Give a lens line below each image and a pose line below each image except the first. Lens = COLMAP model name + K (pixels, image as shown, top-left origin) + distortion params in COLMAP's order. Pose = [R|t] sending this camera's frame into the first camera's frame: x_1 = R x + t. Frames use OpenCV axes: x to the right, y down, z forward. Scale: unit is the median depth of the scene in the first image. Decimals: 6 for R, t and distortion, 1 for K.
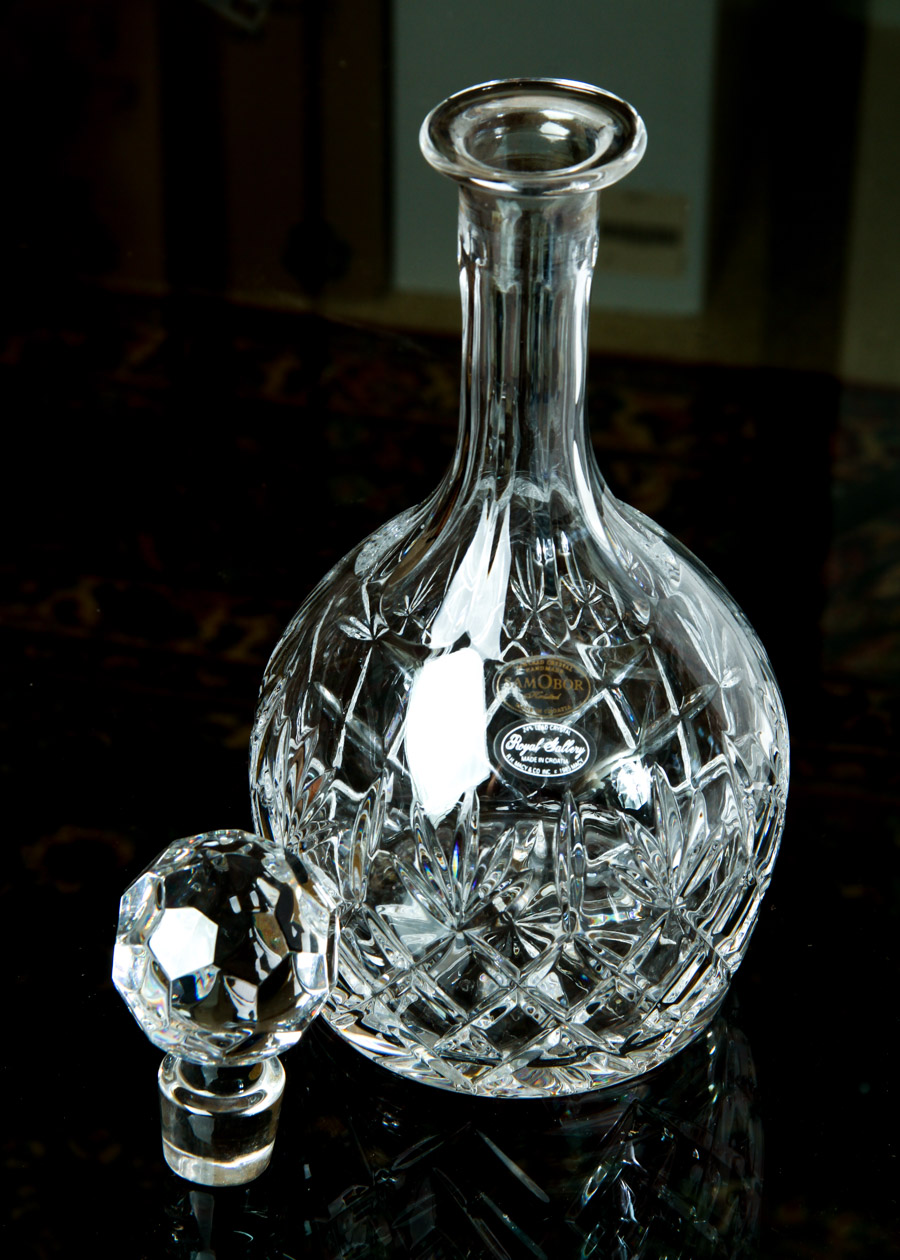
lens RADIAL K [[4770.1, 0, 450.7], [0, 4770.1, 629.4], [0, 0, 1]] dist [-0.721126, 0.000000]
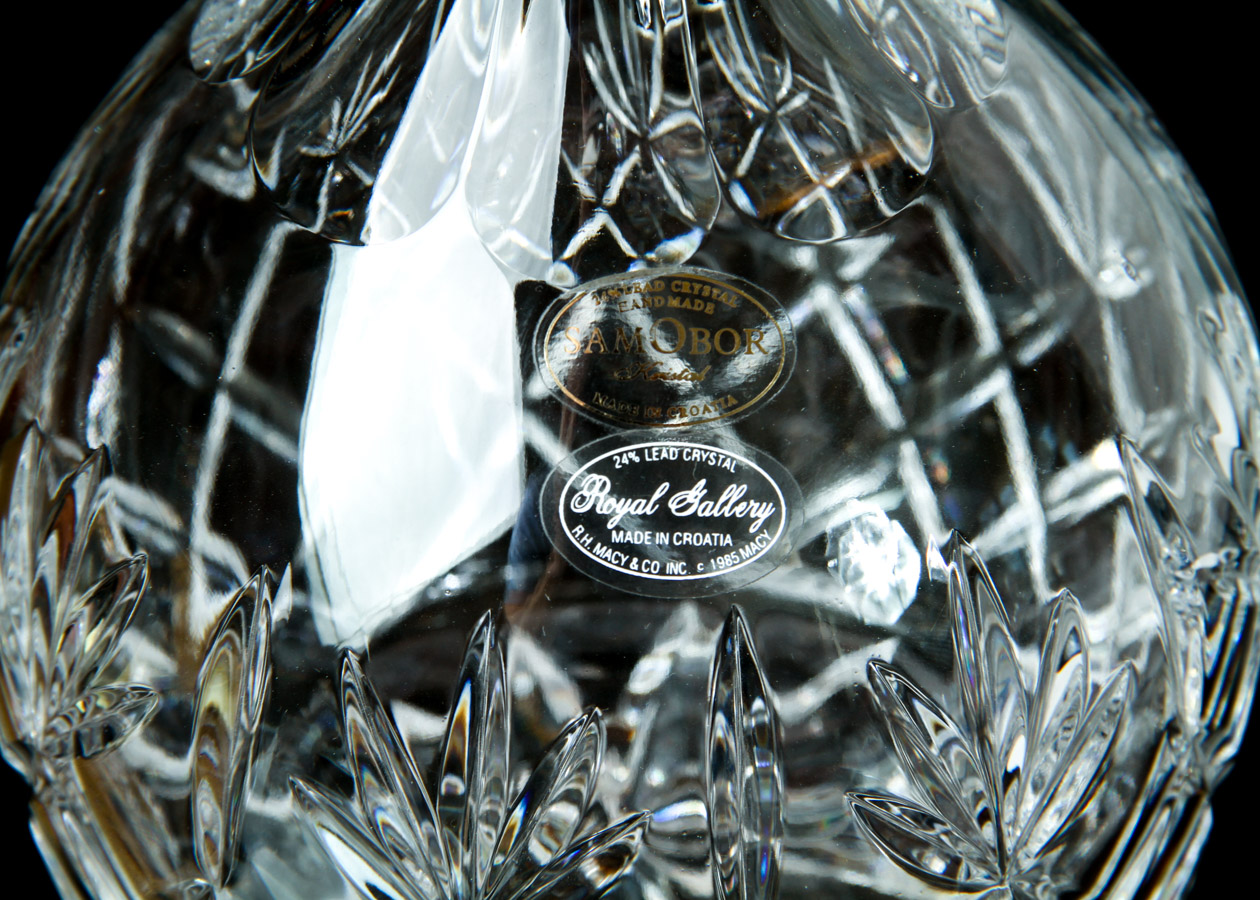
lens RADIAL K [[8195.0, 0, 631.9], [0, 8195.0, 448.1], [0, 0, 1]] dist [1.421987, 0.000000]
pose [[0.999729, -0.021735, 0.008306, 0.009817], [0.021325, 0.998688, 0.046552, -0.009886], [-0.009307, -0.046363, 0.998881, 0.293838]]
